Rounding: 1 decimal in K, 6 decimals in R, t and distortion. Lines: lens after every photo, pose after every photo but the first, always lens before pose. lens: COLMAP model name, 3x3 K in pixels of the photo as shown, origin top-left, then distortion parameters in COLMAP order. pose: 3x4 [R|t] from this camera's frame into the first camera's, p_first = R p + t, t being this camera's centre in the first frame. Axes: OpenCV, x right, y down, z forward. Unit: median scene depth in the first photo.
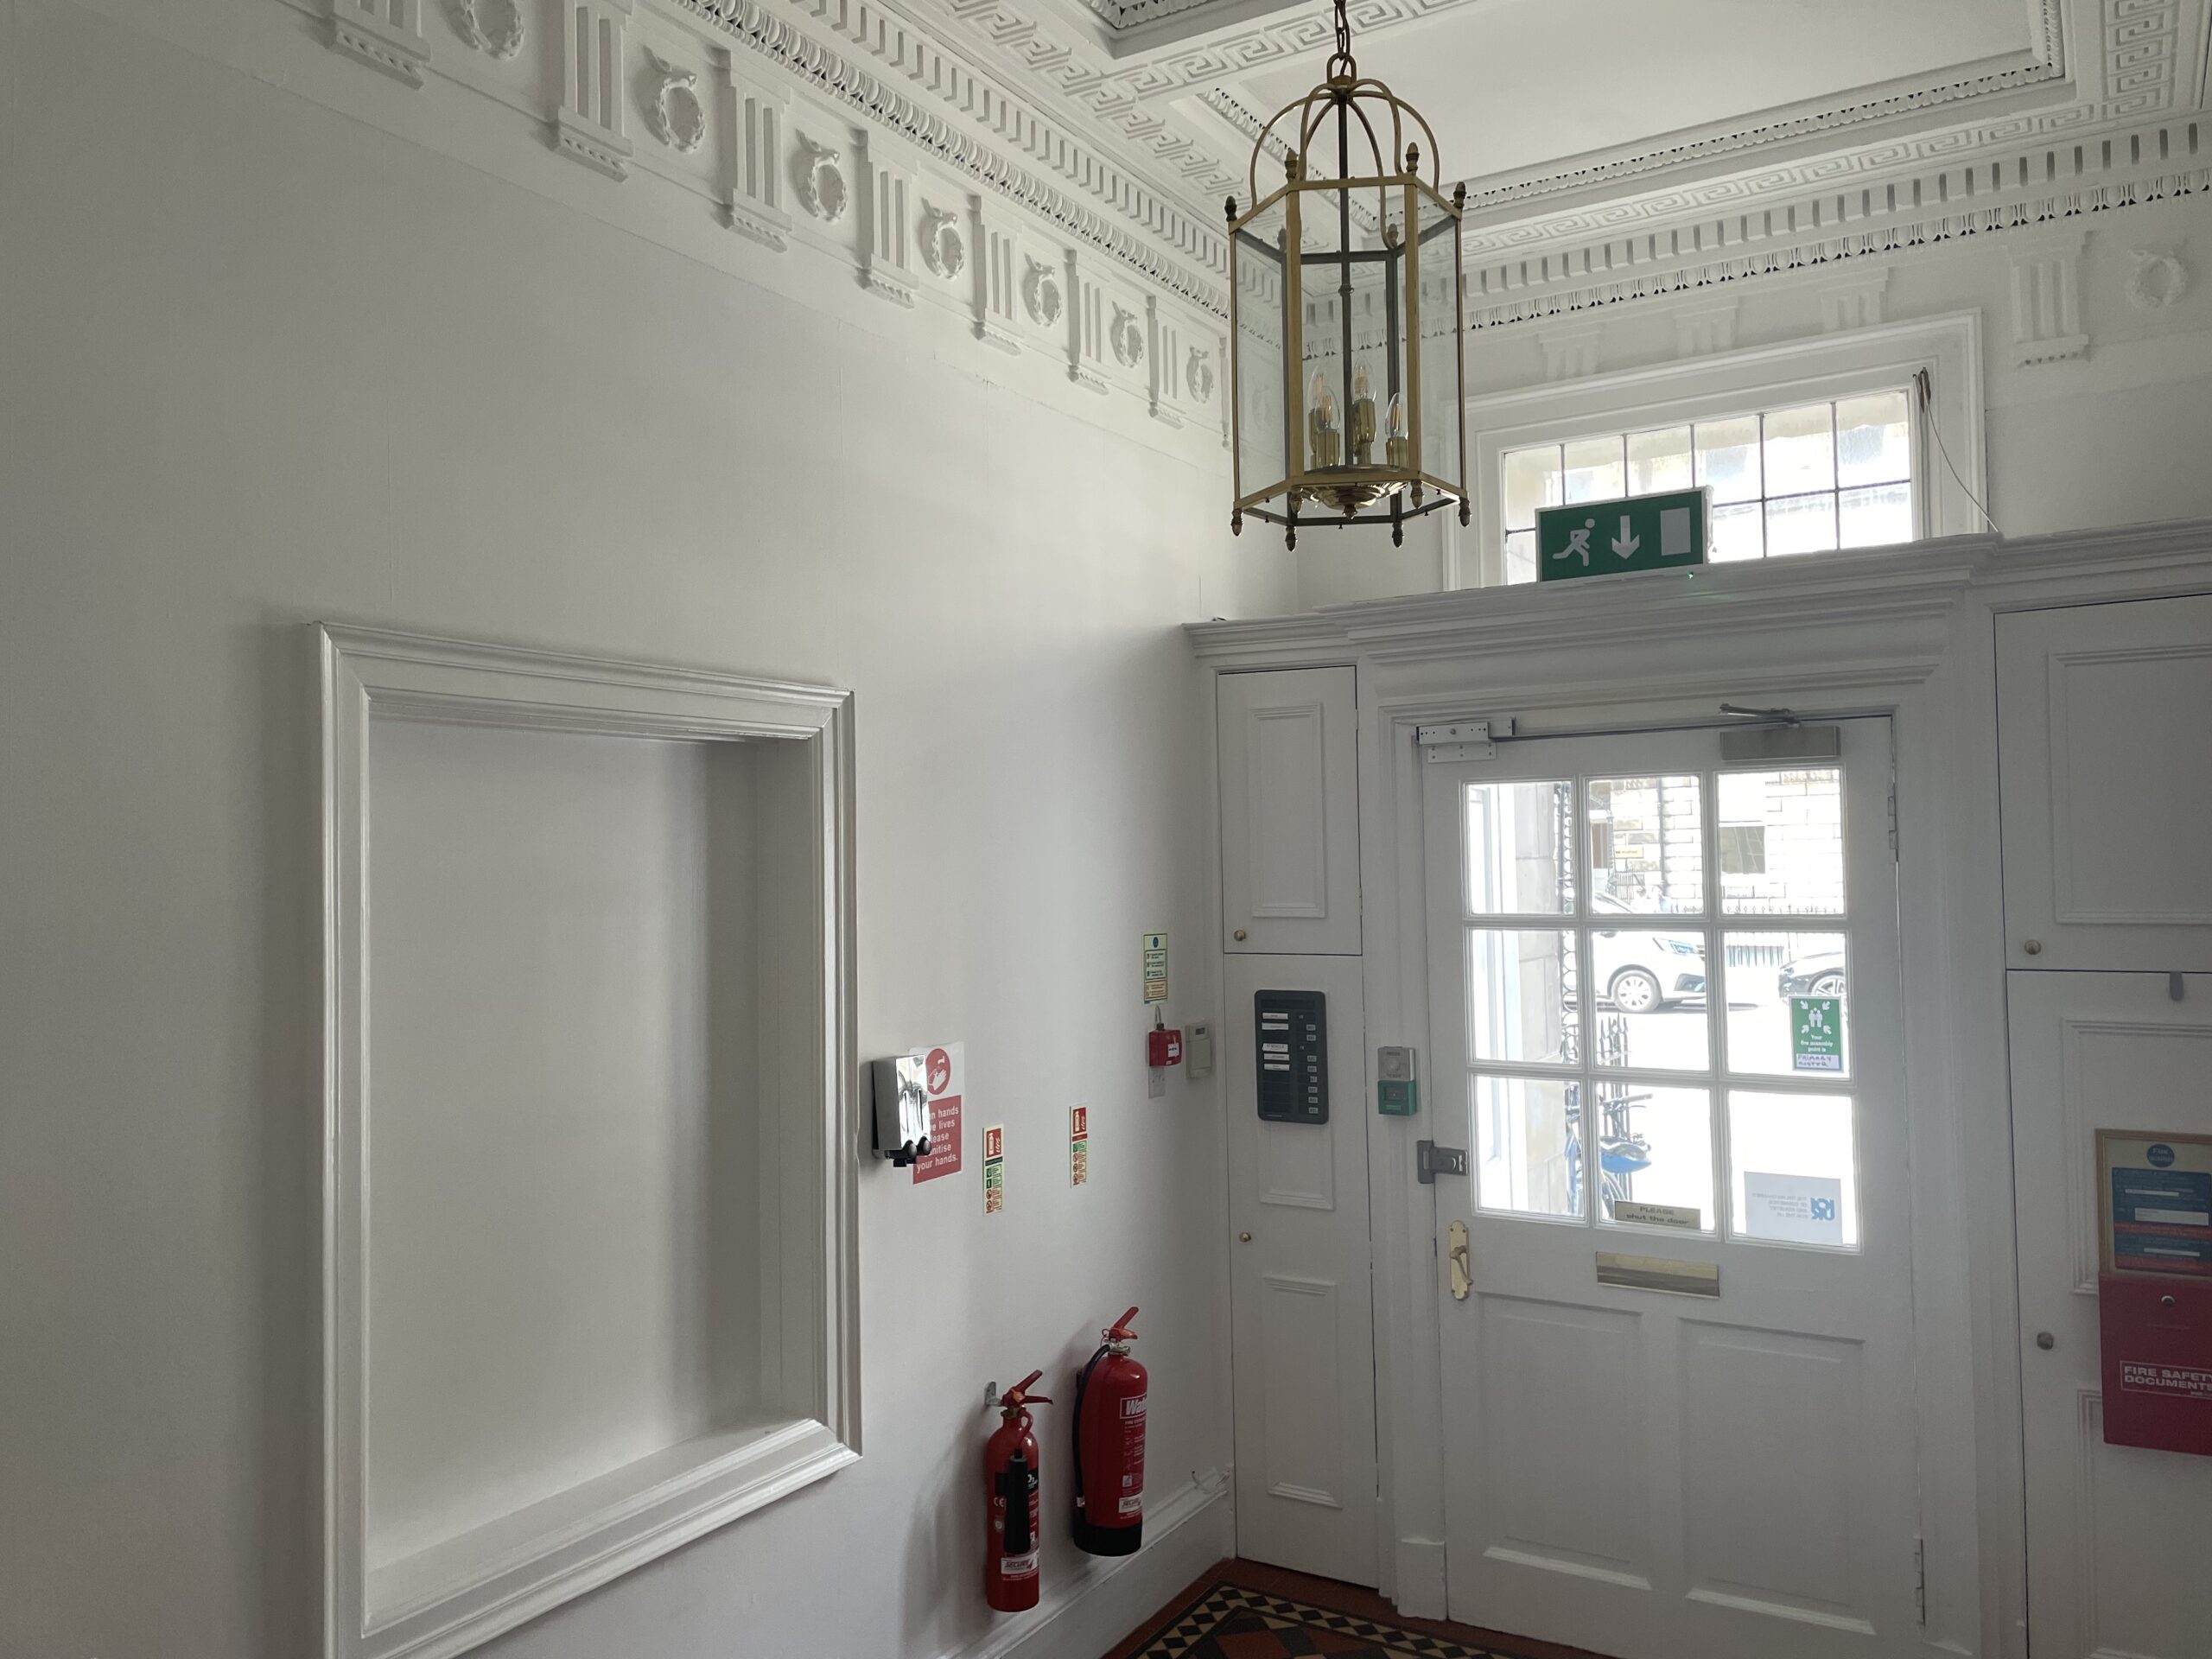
lens RADIAL K [[1648.9, 0, 1118.4], [0, 1648.9, 822.3], [0, 0, 1]] dist [0.029025, -0.030945]
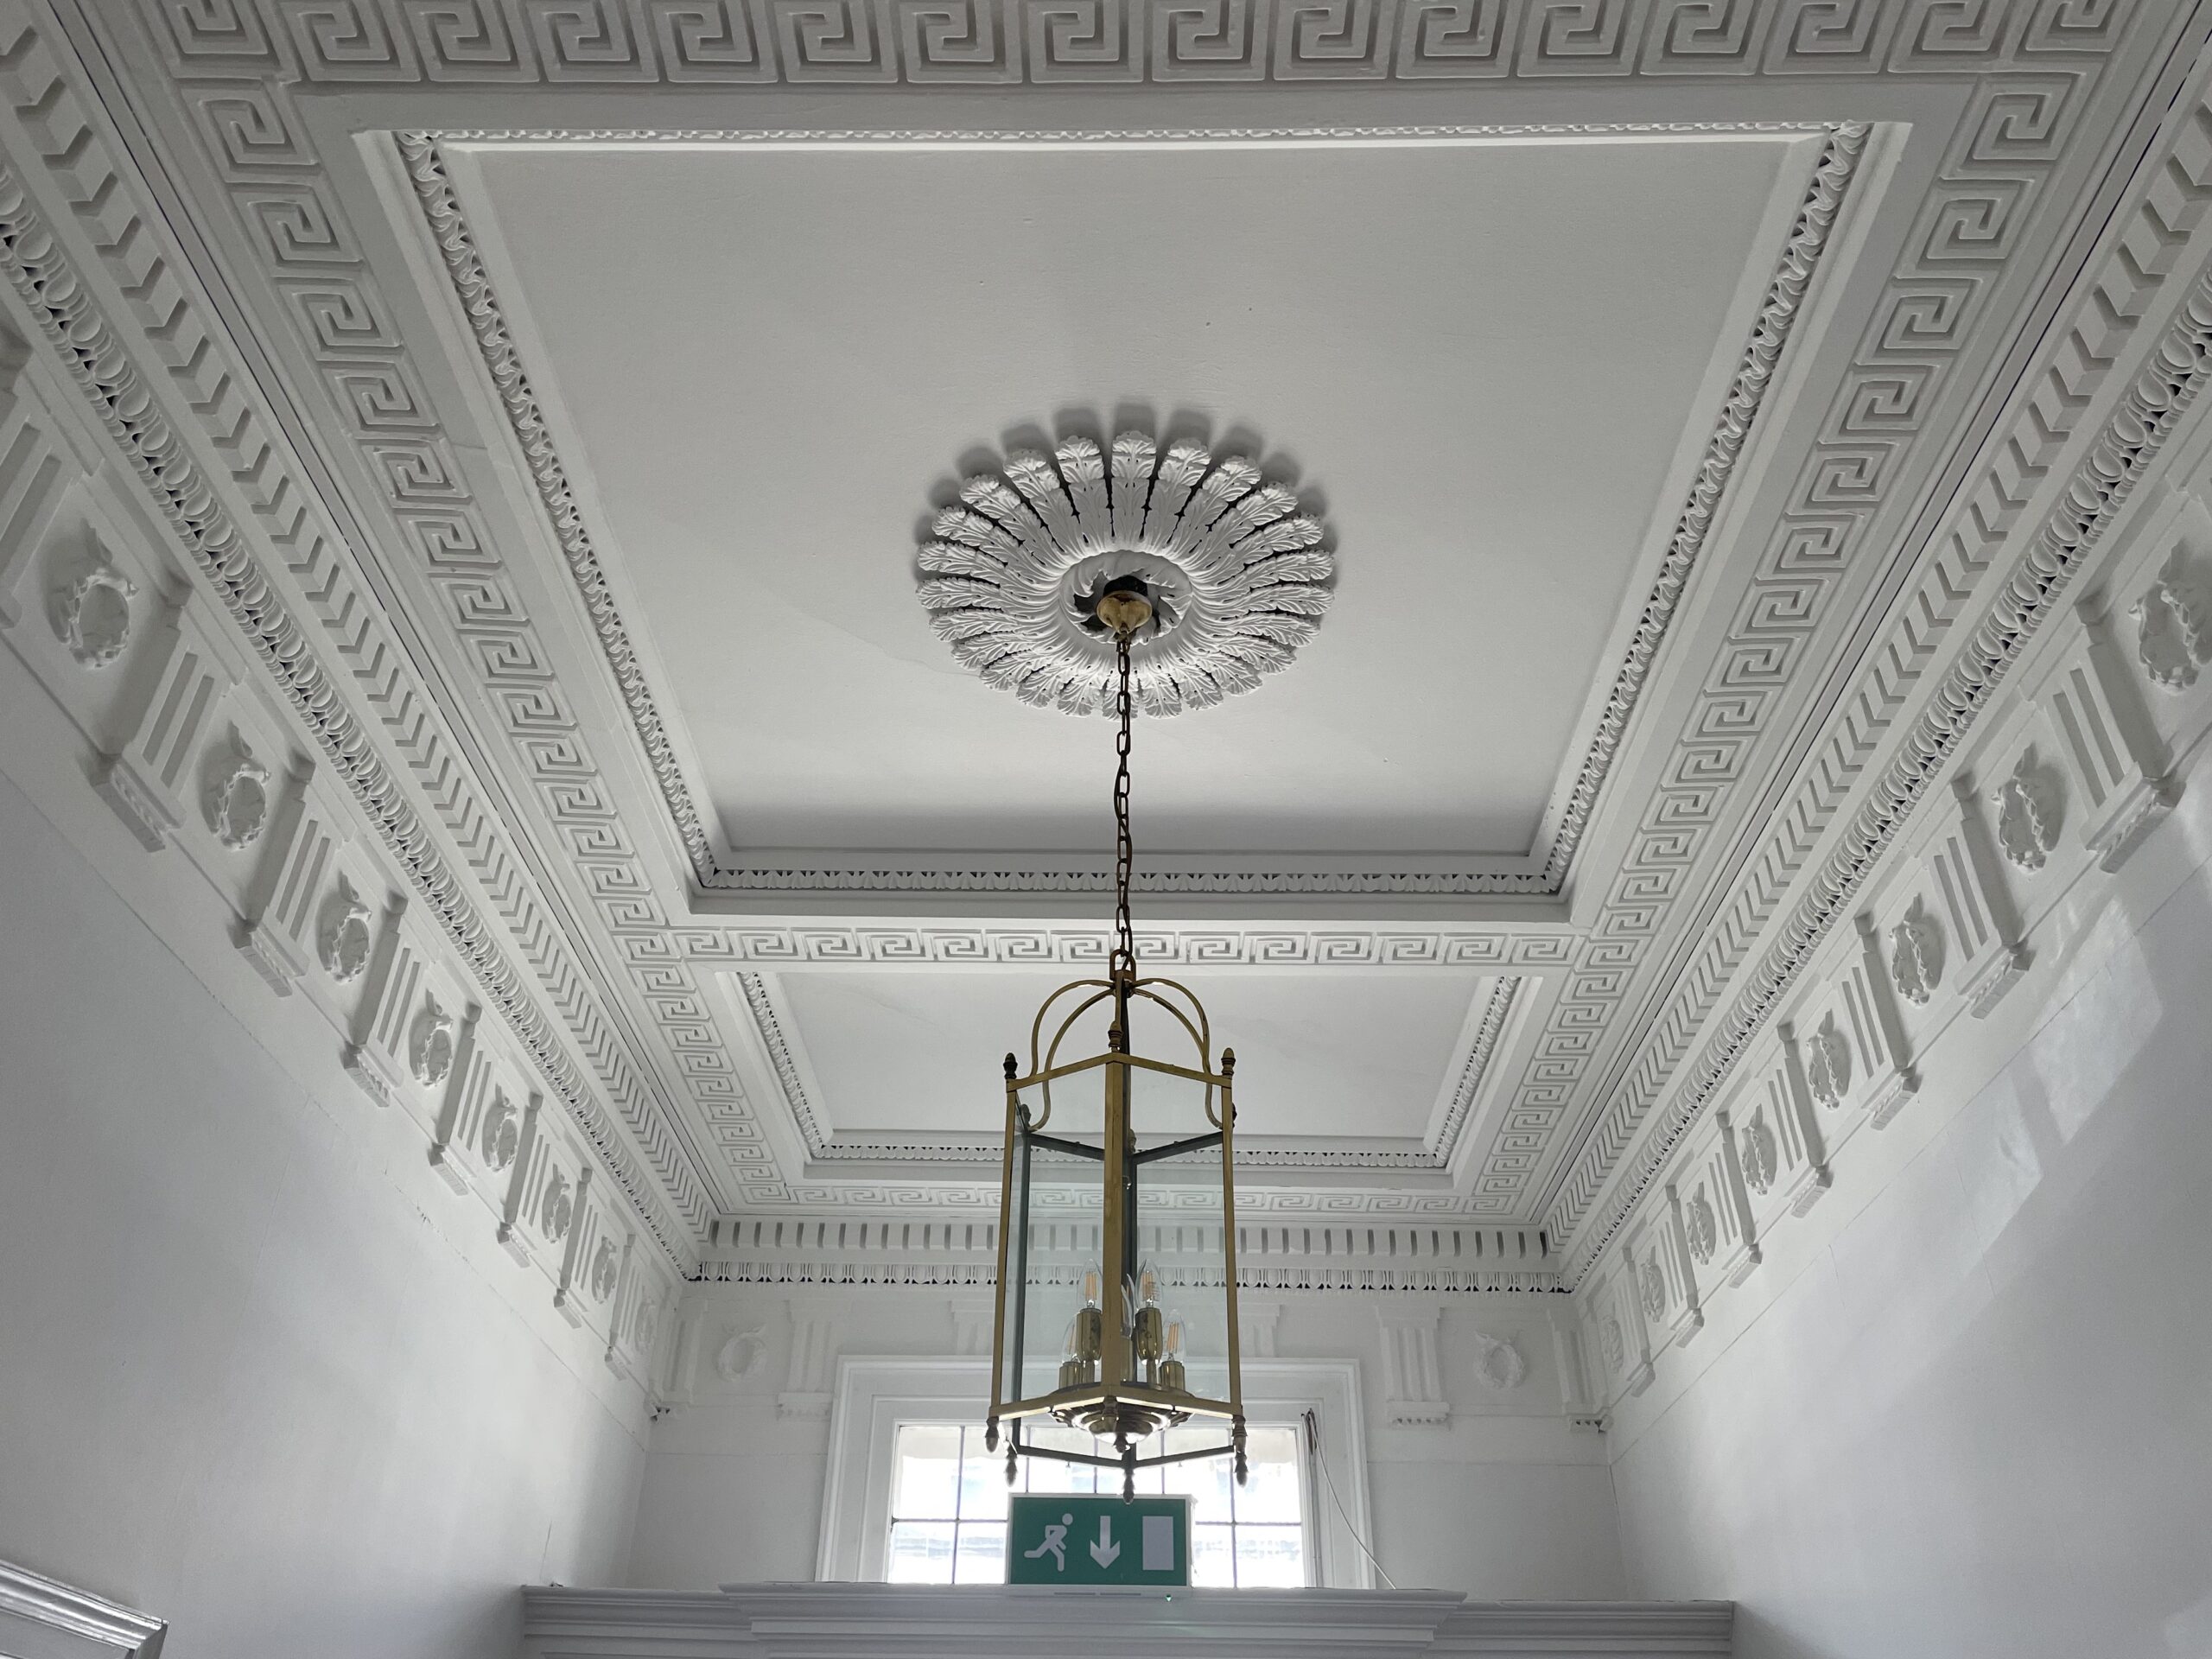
lens RADIAL K [[1648.9, 0, 1098.9], [0, 1648.9, 809.7], [0, 0, 1]] dist [0.029025, -0.030945]
pose [[0.868224, 0.313018, 0.384976, -0.162800], [-0.047356, 0.824627, -0.563692, 0.005669], [-0.493907, 0.471180, 0.730784, 0.160522]]
